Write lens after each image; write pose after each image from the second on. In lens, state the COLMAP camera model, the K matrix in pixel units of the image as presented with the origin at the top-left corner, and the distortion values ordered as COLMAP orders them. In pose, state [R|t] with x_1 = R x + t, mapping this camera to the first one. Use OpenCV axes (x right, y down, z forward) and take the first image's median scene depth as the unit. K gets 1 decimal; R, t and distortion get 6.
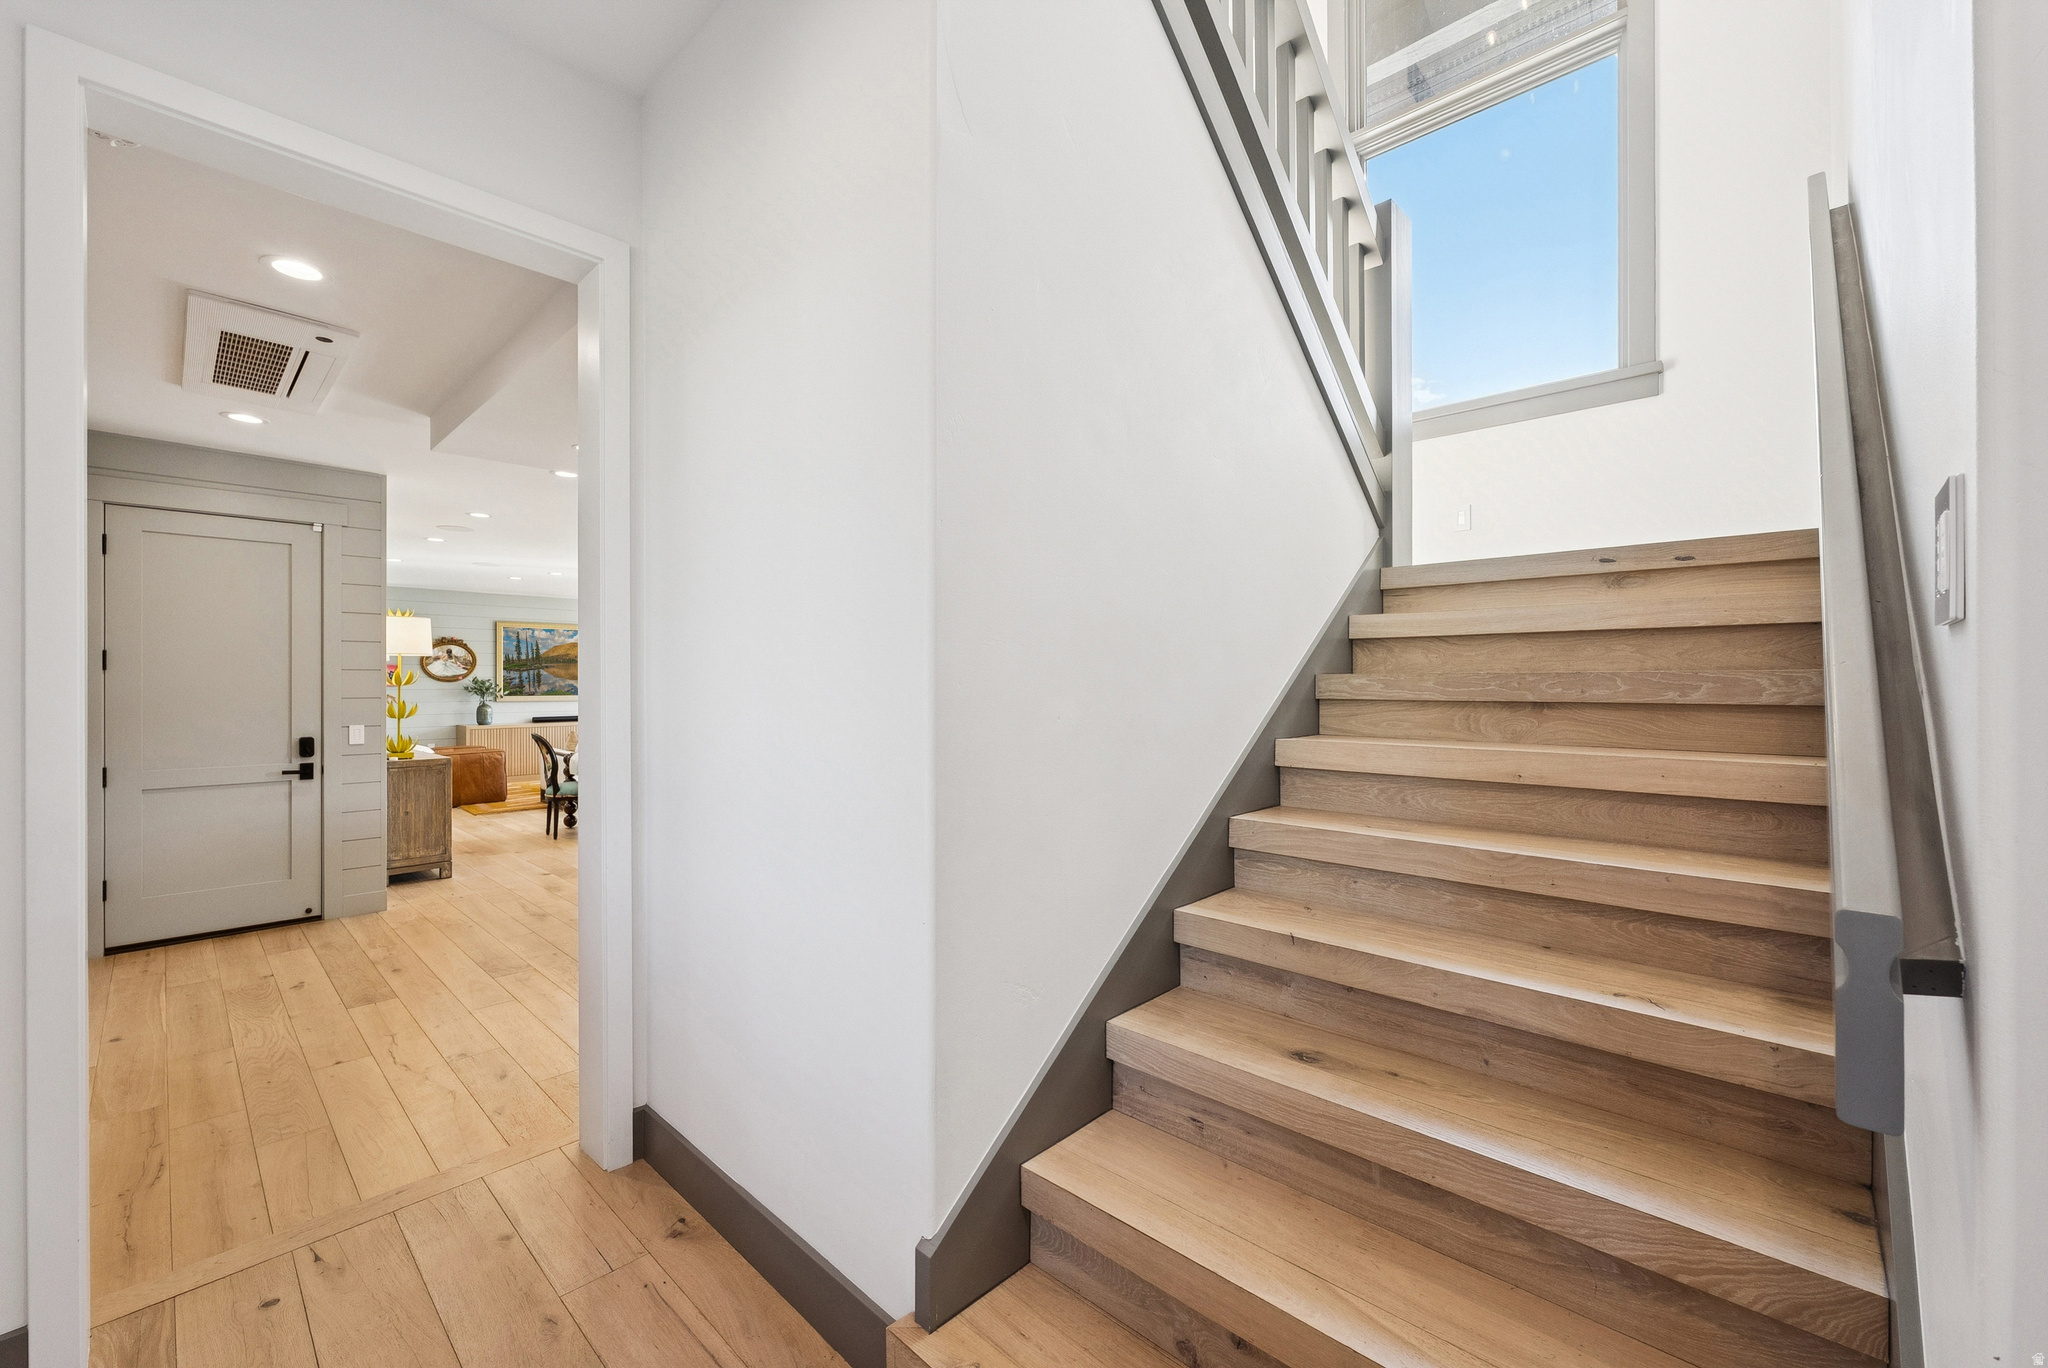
lens RADIAL K [[820.6, 0, 1025.9], [0, 820.6, 683.2], [0, 0, 1]] dist [0.001591, 0.000966]
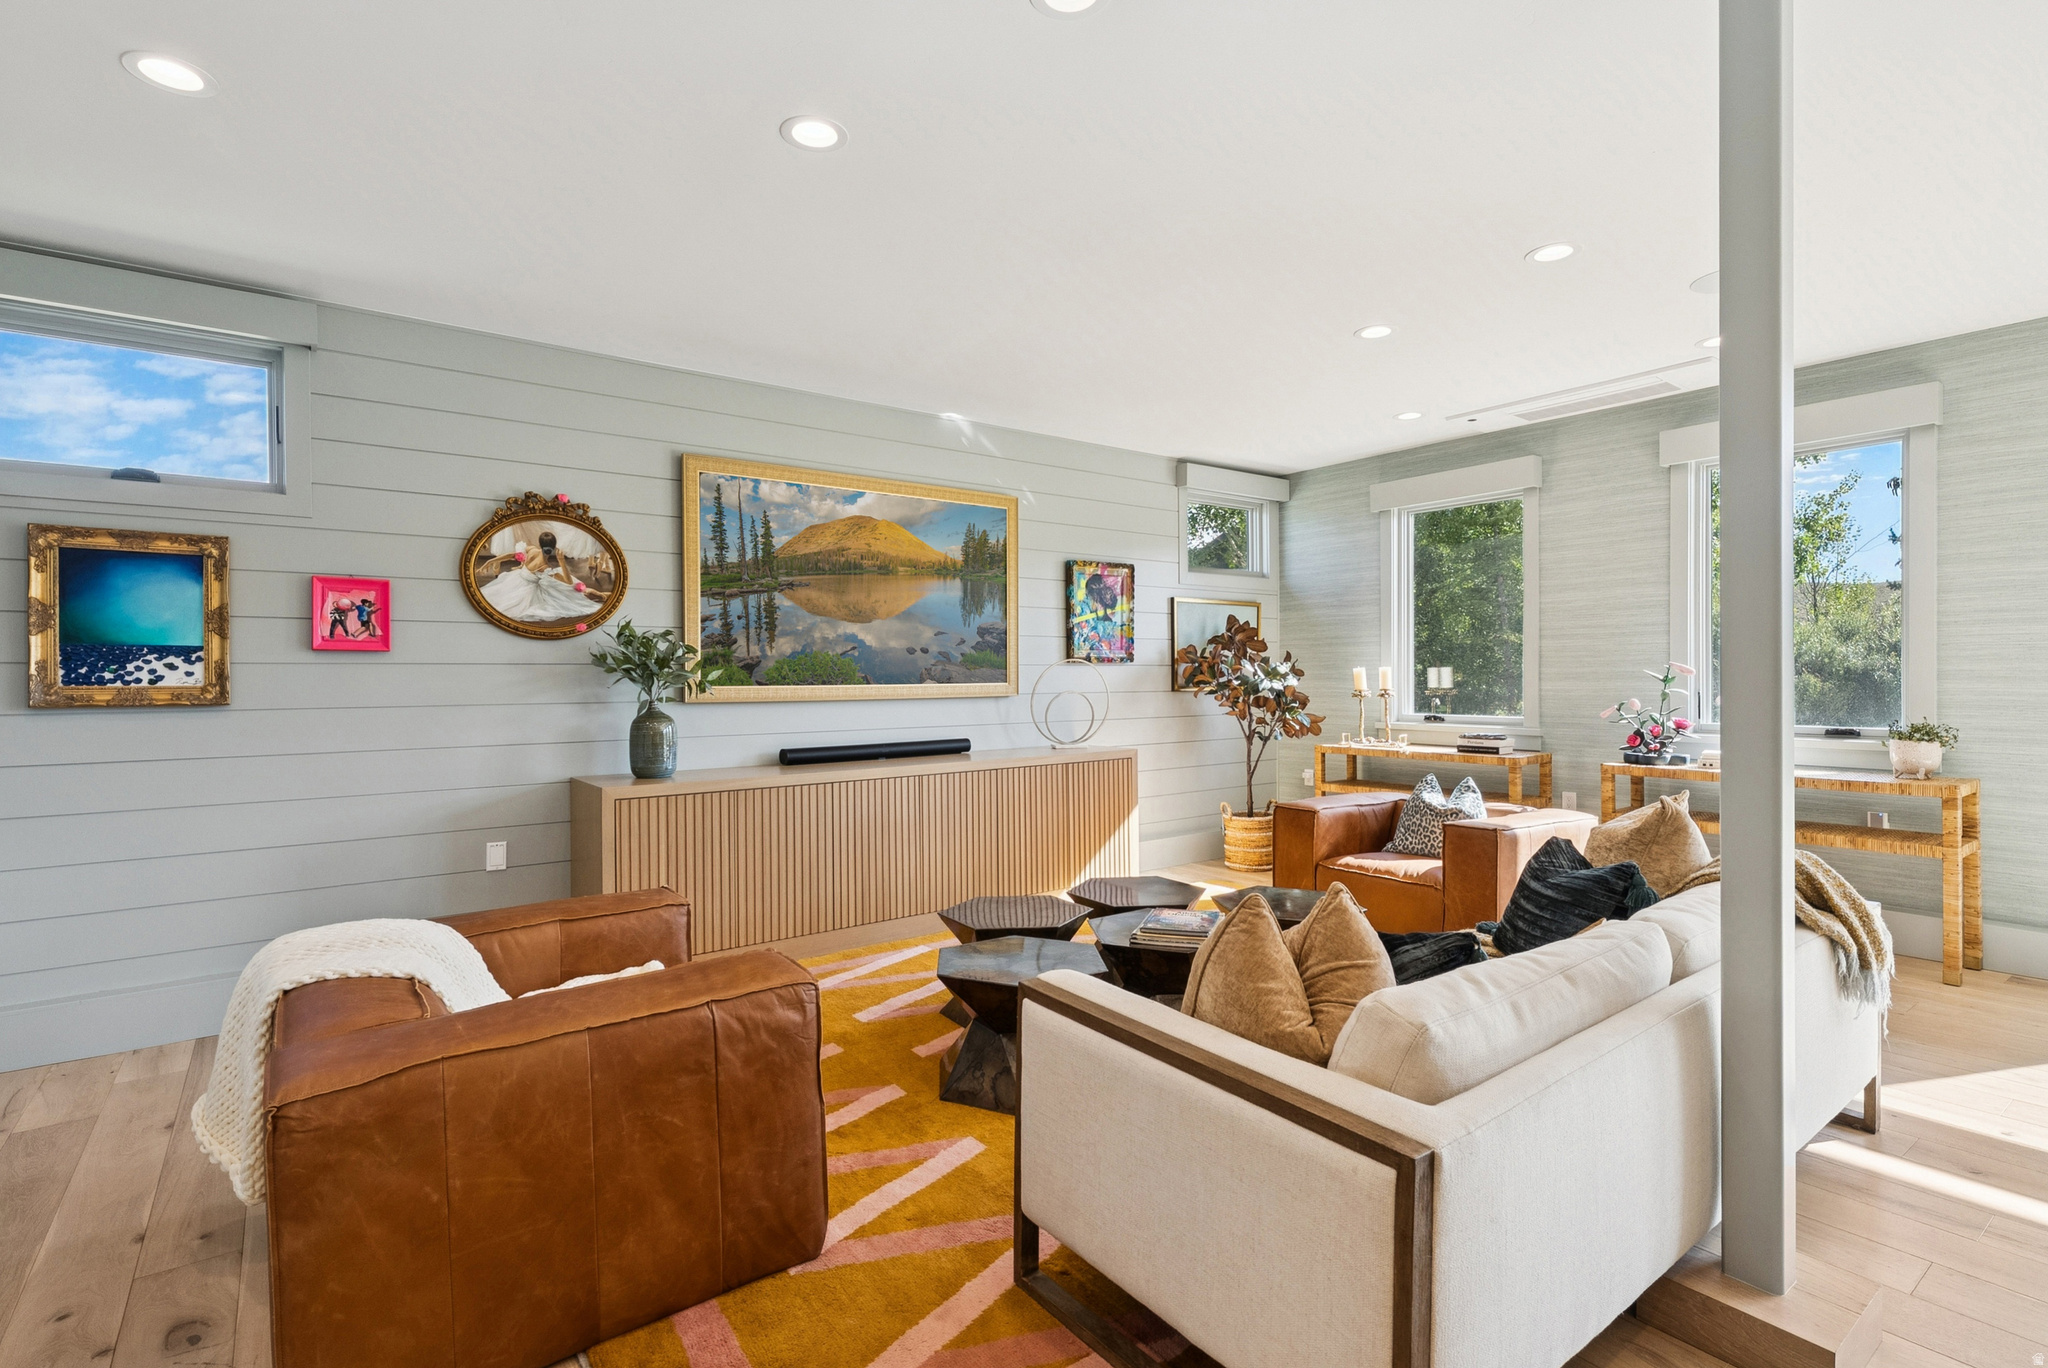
lens RADIAL K [[965.7, 0, 1023.2], [0, 965.7, 679.7], [0, 0, 1]] dist [0.002144, -0.000854]
pose [[0.986625, -0.000683, -0.163006, -0.464220], [0.002035, 0.999965, 0.008126, 0.011000], [0.162995, -0.008349, 0.986592, 0.666799]]
